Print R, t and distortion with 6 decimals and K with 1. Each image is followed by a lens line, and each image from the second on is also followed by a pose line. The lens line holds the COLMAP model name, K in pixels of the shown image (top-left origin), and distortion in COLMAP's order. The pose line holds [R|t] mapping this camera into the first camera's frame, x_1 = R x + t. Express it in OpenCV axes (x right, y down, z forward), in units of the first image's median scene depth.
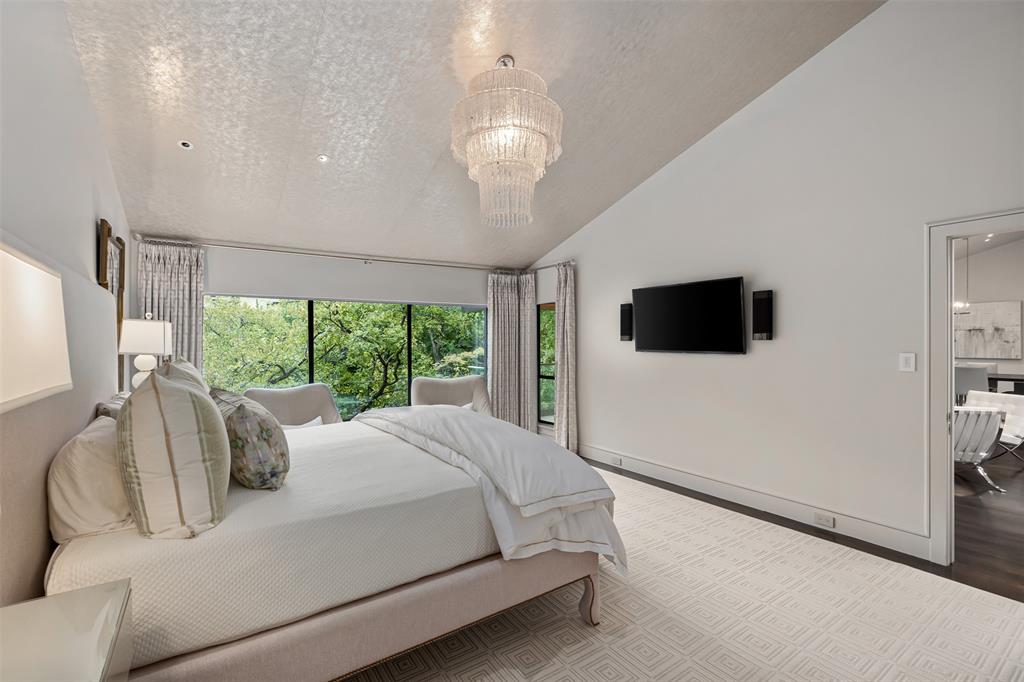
lens RADIAL K [[436.6, 0, 503.0], [0, 436.6, 339.6], [0, 0, 1]] dist [0.002112, 0.000131]
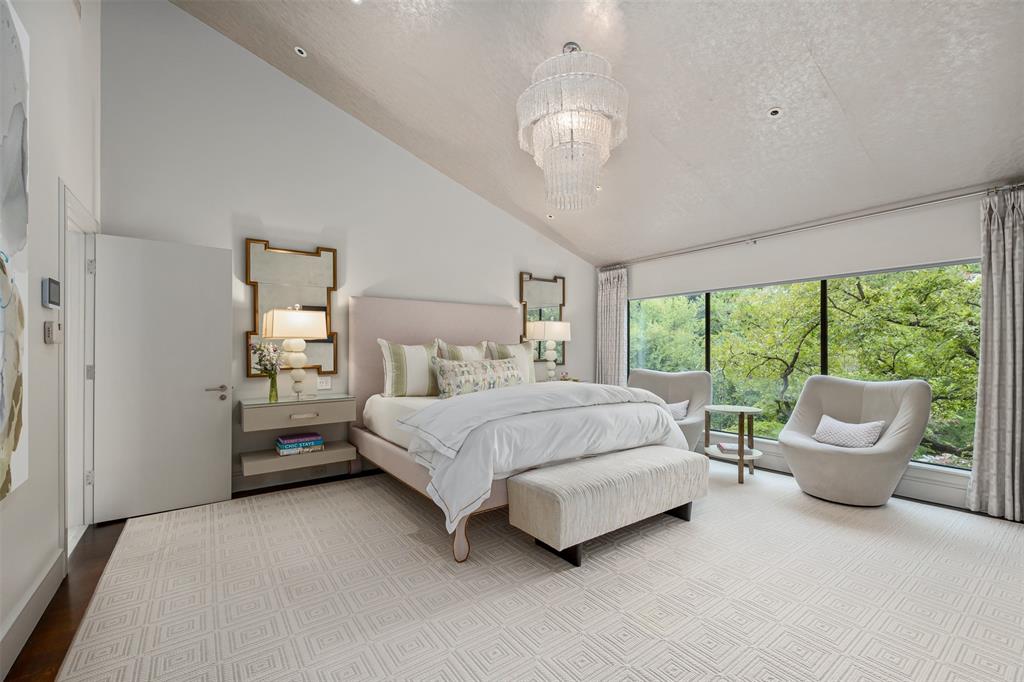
lens RADIAL K [[436.6, 0, 507.2], [0, 436.6, 350.5], [0, 0, 1]] dist [0.002112, 0.000131]
pose [[0.032654, 0.006930, -0.999443, 0.940582], [0.007799, 0.999944, 0.007189, 0.059972], [0.999436, -0.008029, 0.032598, 0.754481]]
